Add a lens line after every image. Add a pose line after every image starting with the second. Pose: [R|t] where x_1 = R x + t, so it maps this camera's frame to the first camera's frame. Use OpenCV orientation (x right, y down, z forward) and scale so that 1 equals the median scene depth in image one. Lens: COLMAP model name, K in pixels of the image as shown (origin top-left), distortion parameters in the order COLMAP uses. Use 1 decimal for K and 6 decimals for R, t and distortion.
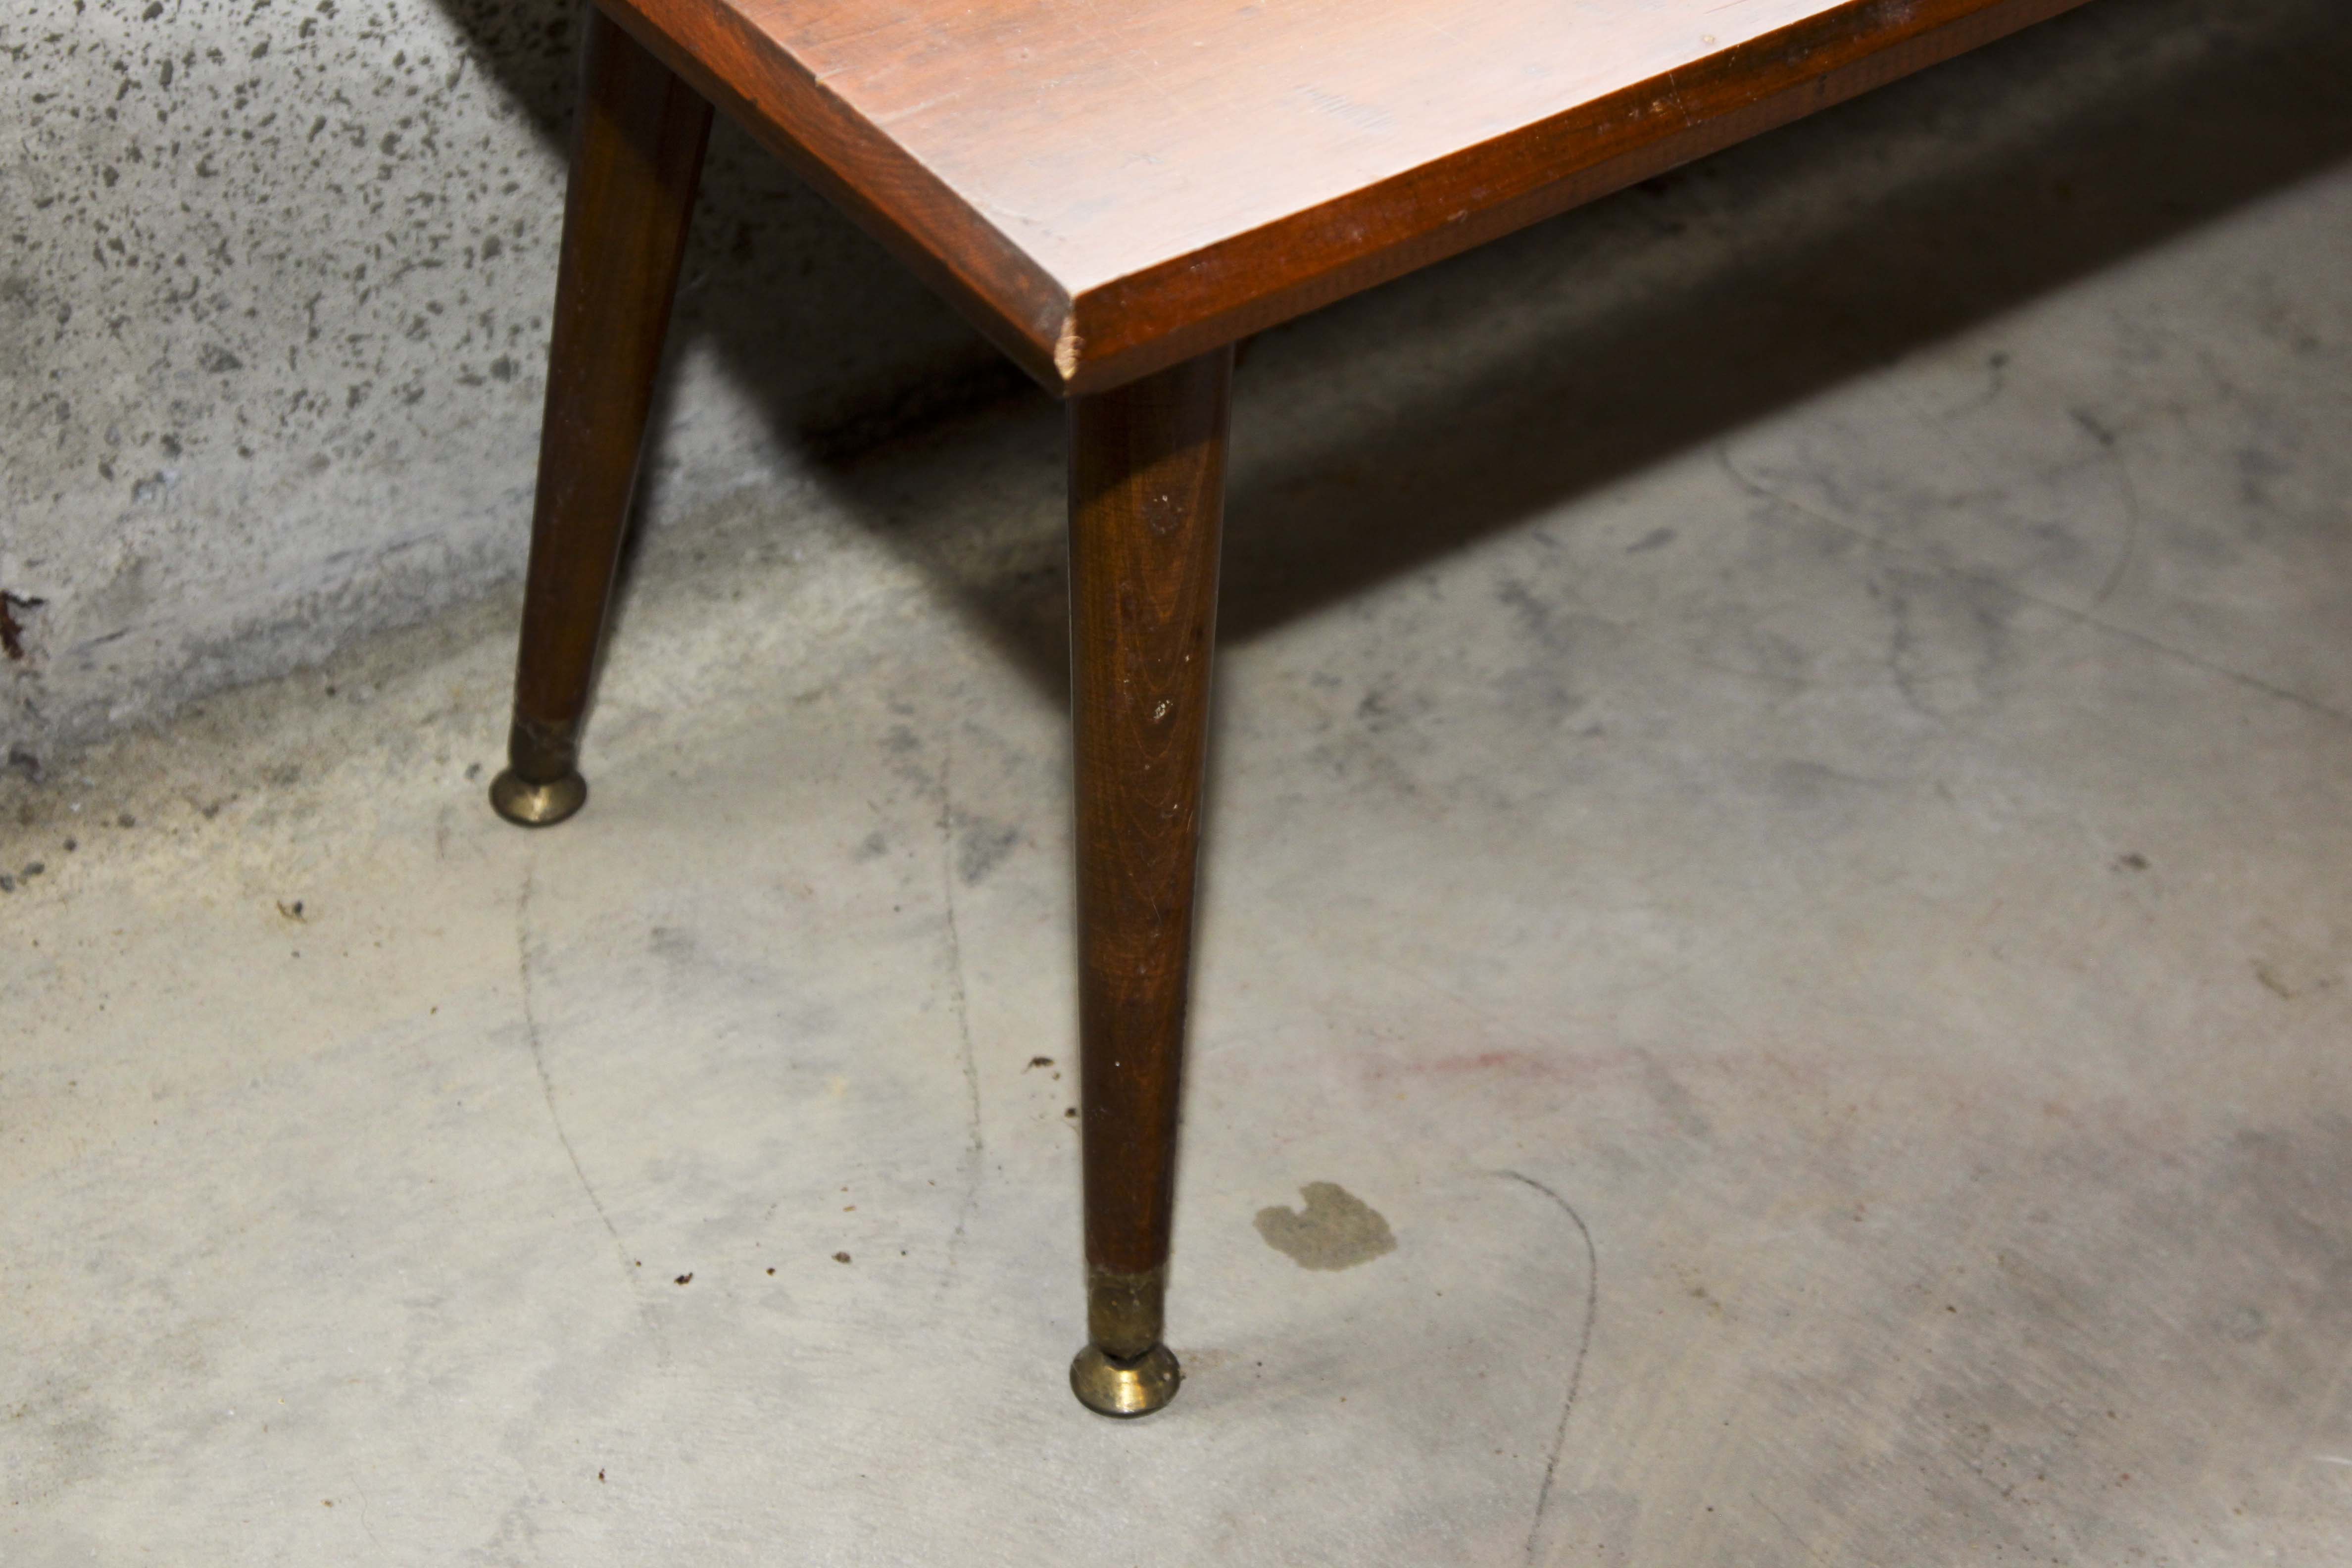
lens RADIAL K [[5426.7, 0, 1181.1], [0, 5426.7, 876.5], [0, 0, 1]] dist [0.085687, 0.622556]
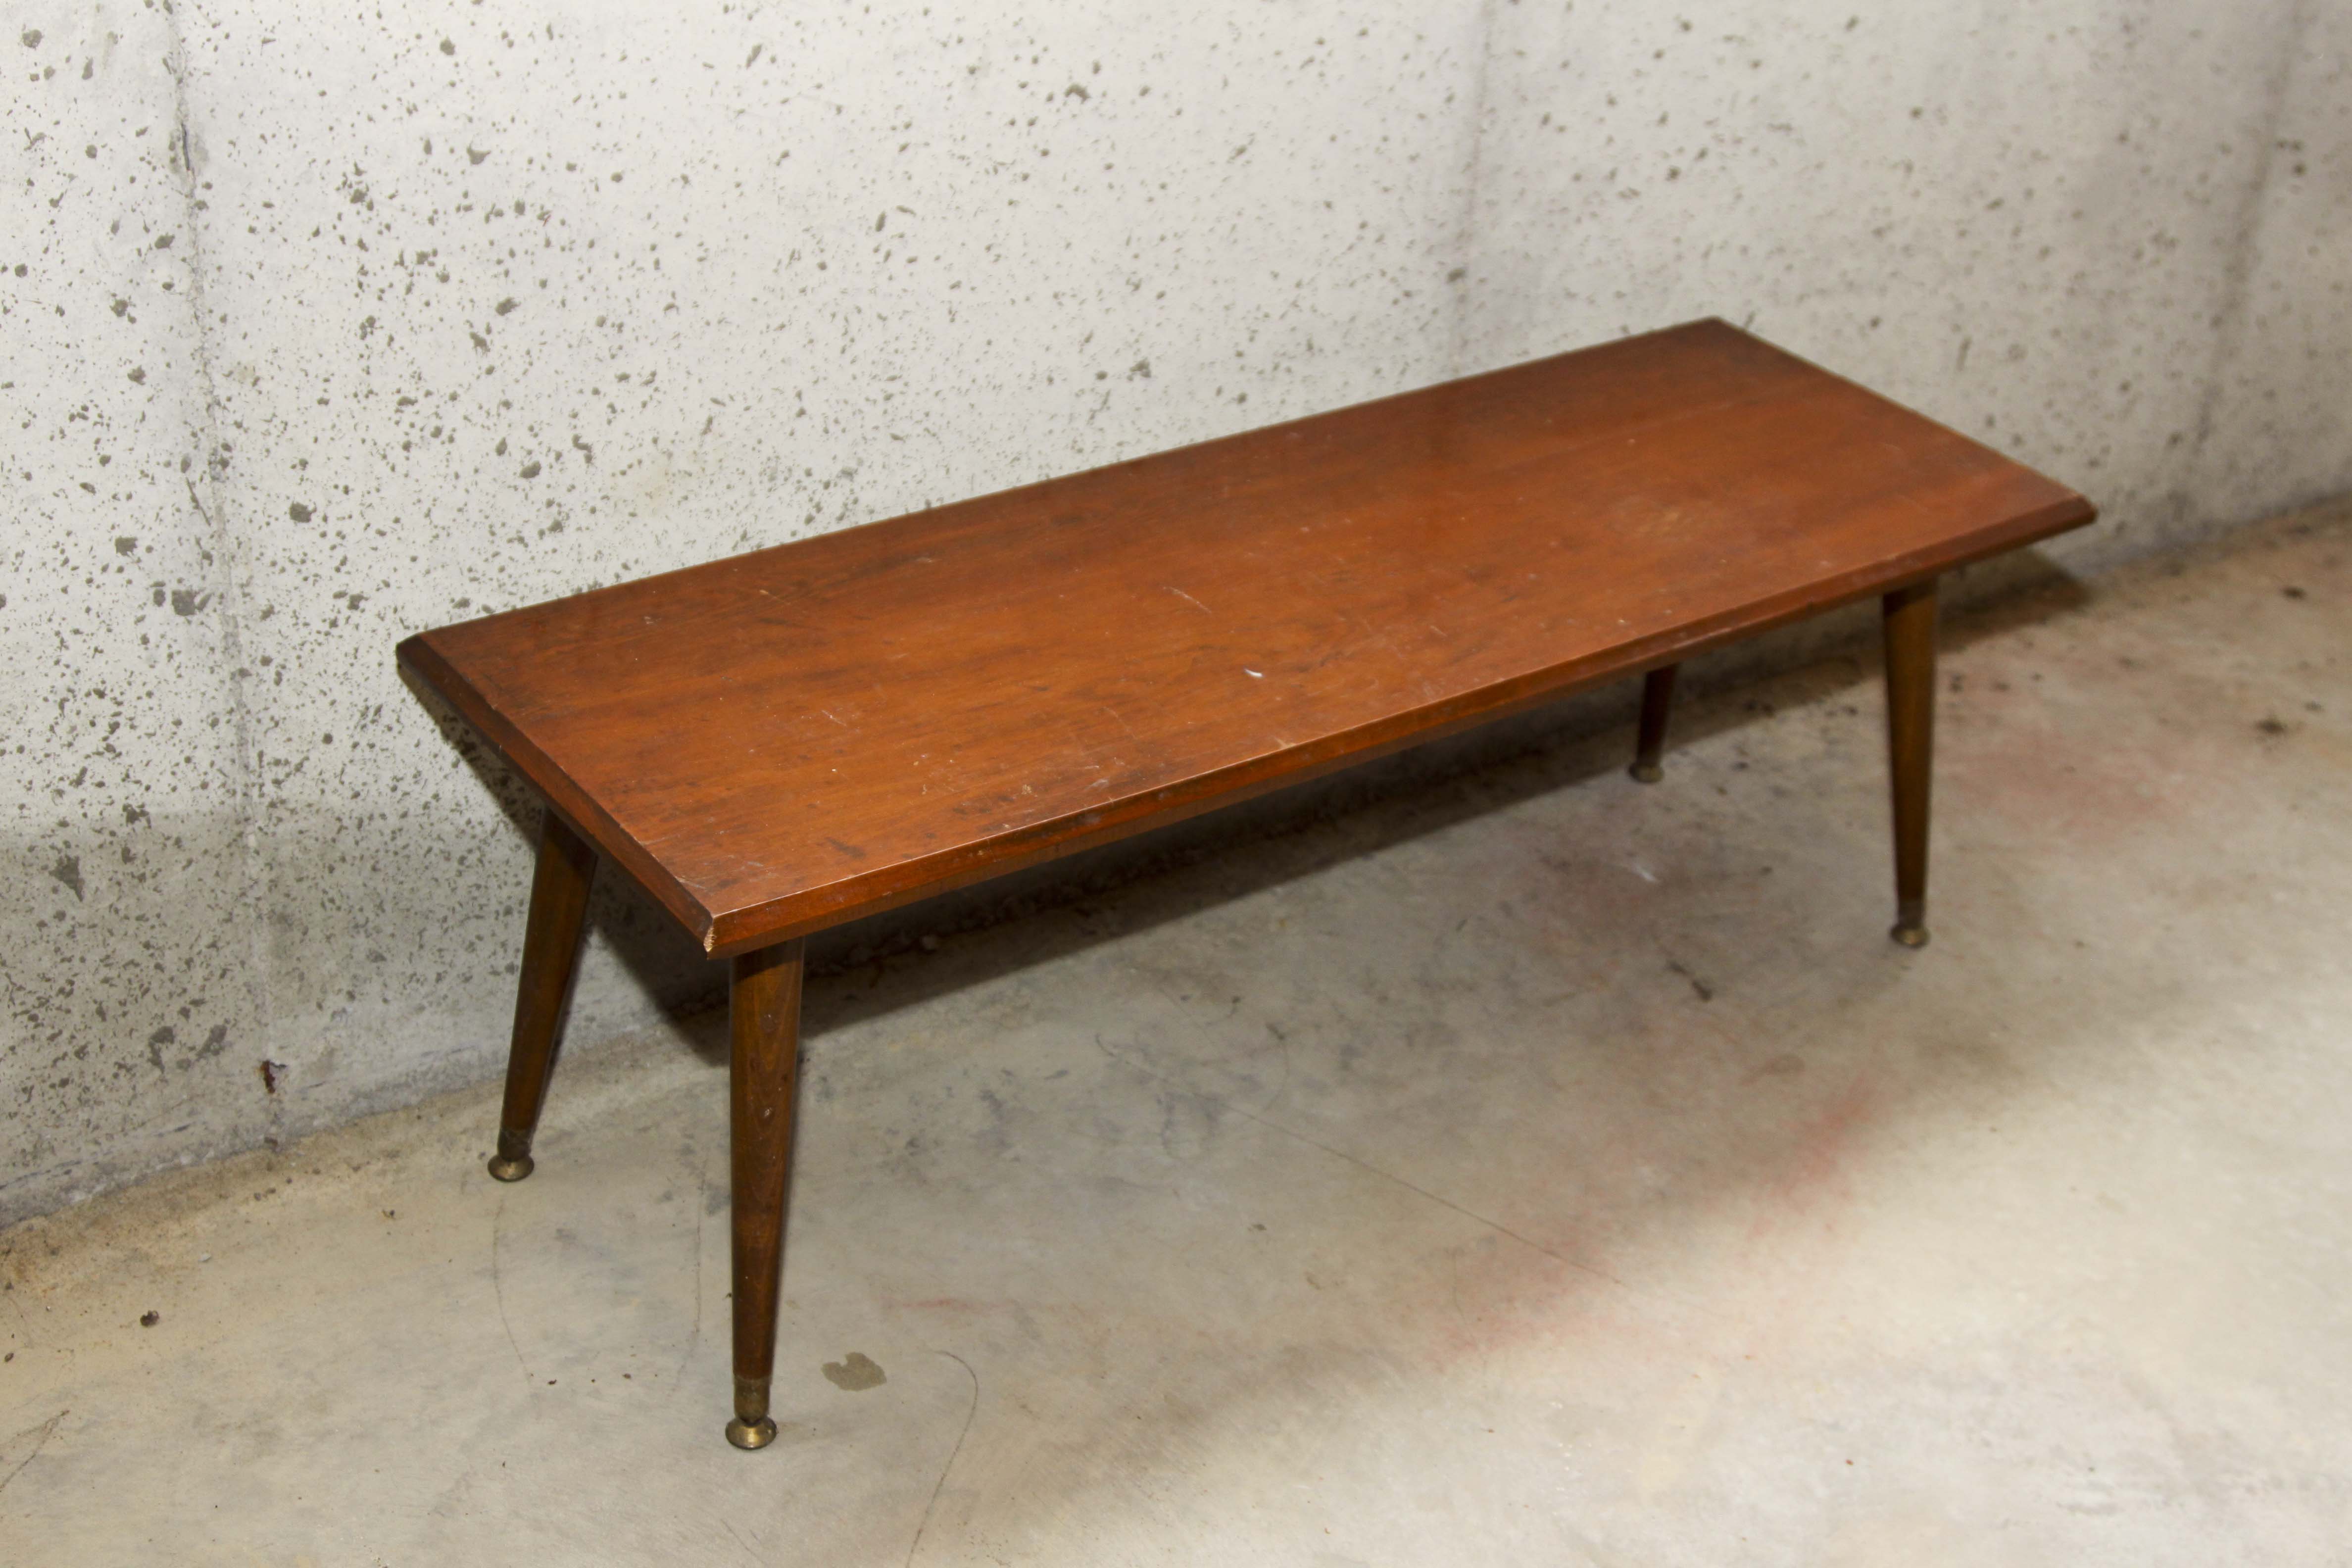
lens RADIAL K [[3348.8, 0, 1176.0], [0, 3348.8, 784.0], [0, 0, 1]] dist [-0.060030, -0.066881]
pose [[0.998615, 0.041960, 0.031741, 0.094774], [-0.035545, 0.982842, -0.180994, 0.065755], [-0.038791, 0.179615, 0.982972, -0.319788]]
